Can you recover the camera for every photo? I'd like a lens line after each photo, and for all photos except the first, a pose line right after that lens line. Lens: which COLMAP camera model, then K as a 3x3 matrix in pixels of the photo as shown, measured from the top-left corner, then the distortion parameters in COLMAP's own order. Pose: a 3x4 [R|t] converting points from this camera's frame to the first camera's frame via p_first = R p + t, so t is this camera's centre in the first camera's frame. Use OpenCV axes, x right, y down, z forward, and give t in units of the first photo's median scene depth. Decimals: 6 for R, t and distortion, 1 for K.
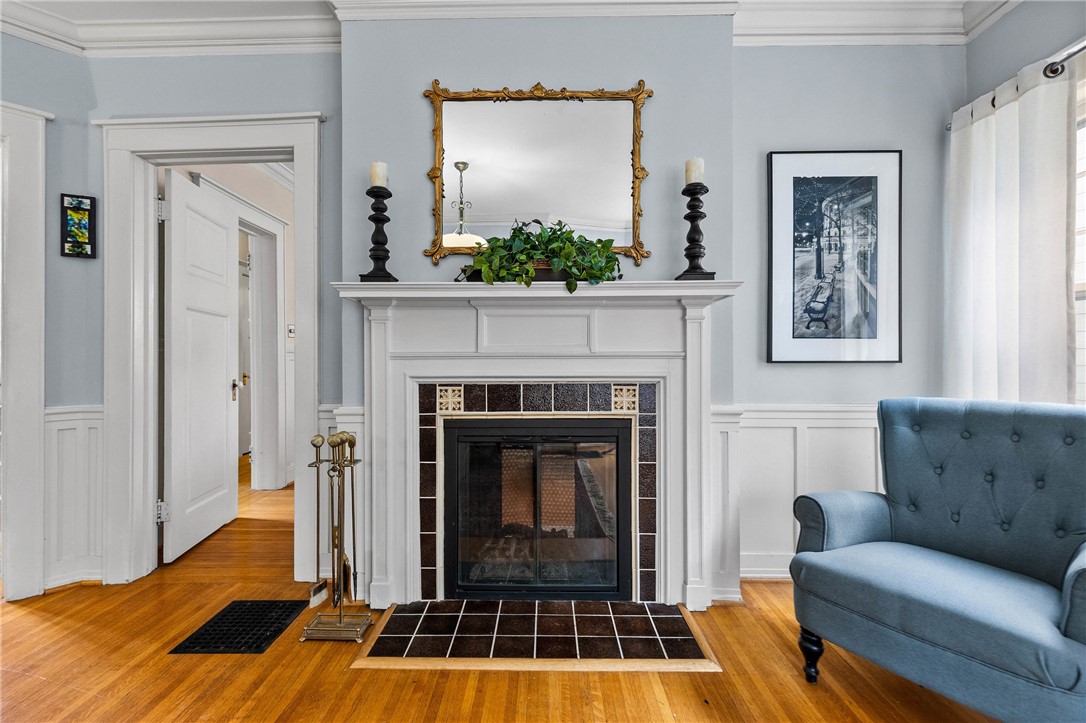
lens RADIAL K [[494.7, 0, 535.5], [0, 494.7, 361.0], [0, 0, 1]] dist [0.003531, -0.000347]
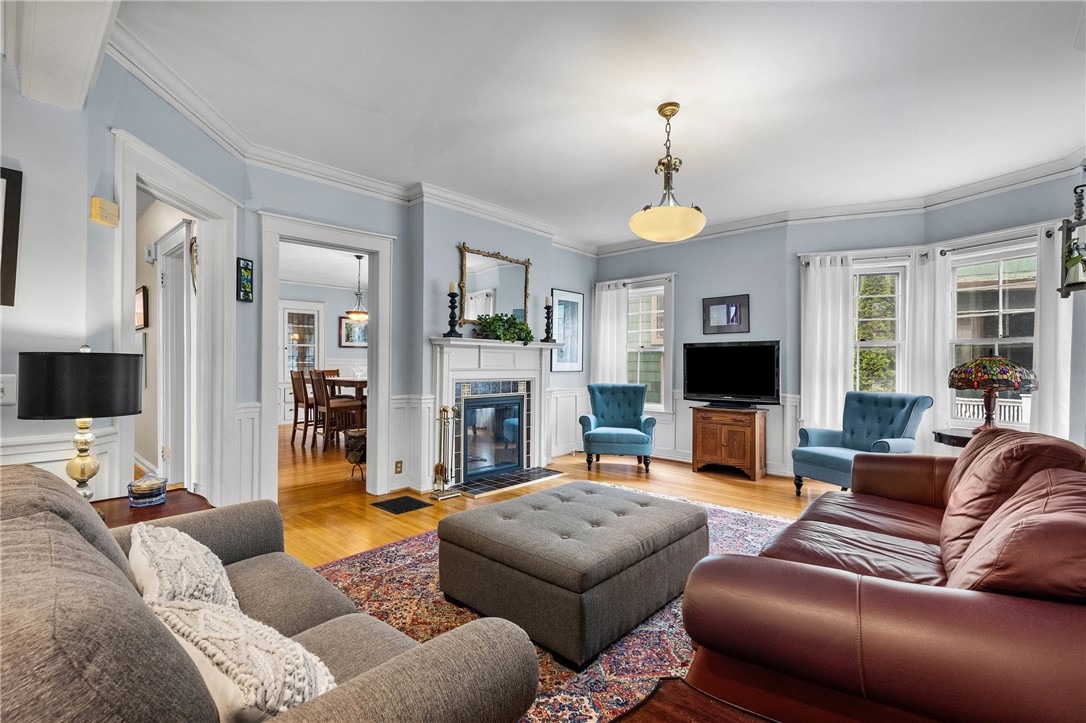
lens RADIAL K [[494.7, 0, 528.2], [0, 494.7, 371.4], [0, 0, 1]] dist [0.003531, -0.000347]
pose [[0.672428, -0.003979, 0.740152, -1.613513], [-0.008504, 0.999878, 0.013102, -0.033919], [-0.740114, -0.015105, 0.672312, -0.667141]]
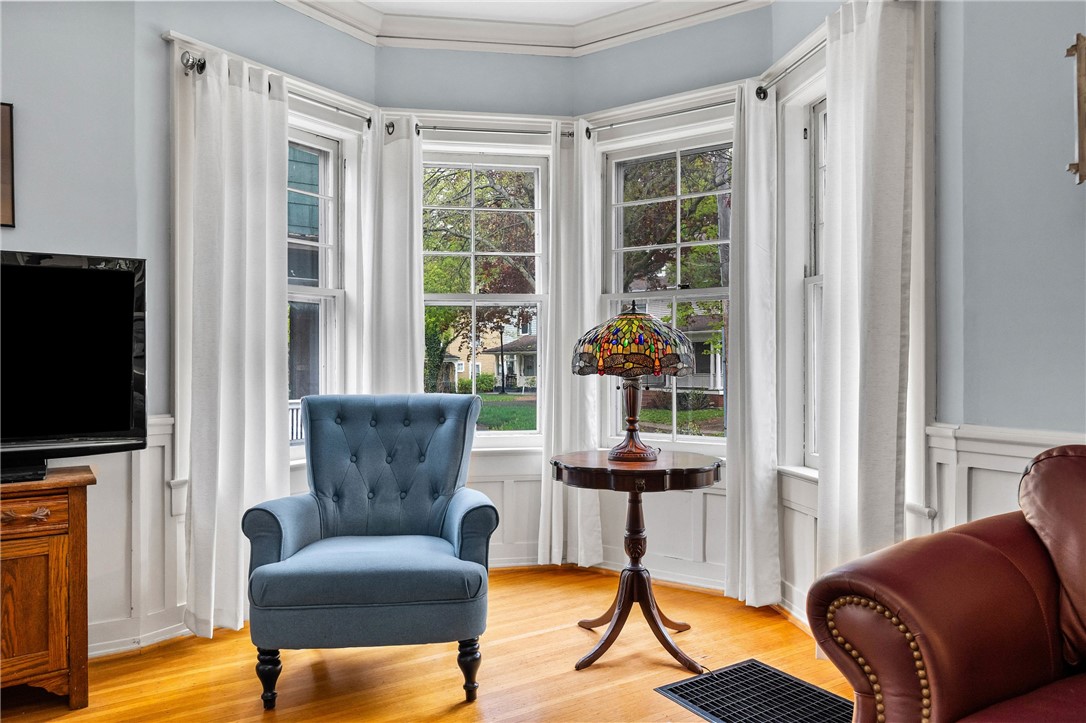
lens RADIAL K [[741.6, 0, 540.4], [0, 741.6, 353.7], [0, 0, 1]] dist [-0.008253, 0.000822]
pose [[-0.551983, 0.013767, 0.833742, -0.460213], [0.005869, 0.999903, -0.012625, 0.009228], [-0.833835, -0.002075, -0.552010, 0.124813]]
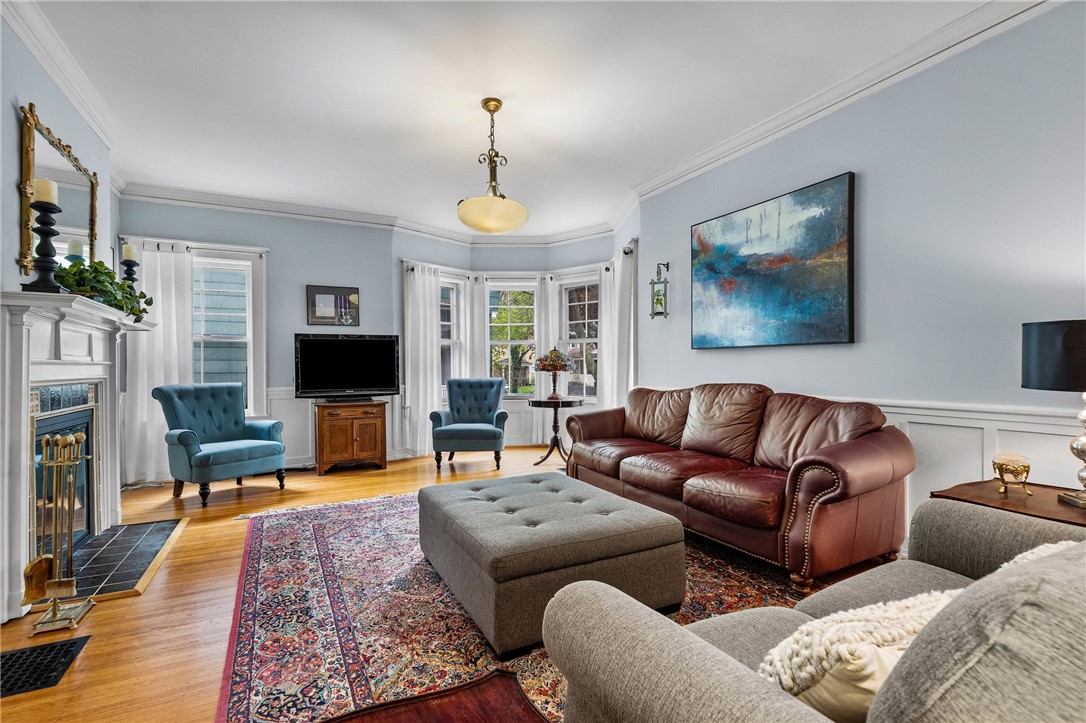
lens RADIAL K [[494.7, 0, 541.0], [0, 494.7, 371.4], [0, 0, 1]] dist [0.003531, -0.000347]
pose [[-0.468026, -0.004545, 0.883703, -1.668702], [0.008125, 0.999922, 0.009446, 0.007621], [-0.883677, 0.011601, -0.467953, 0.529723]]
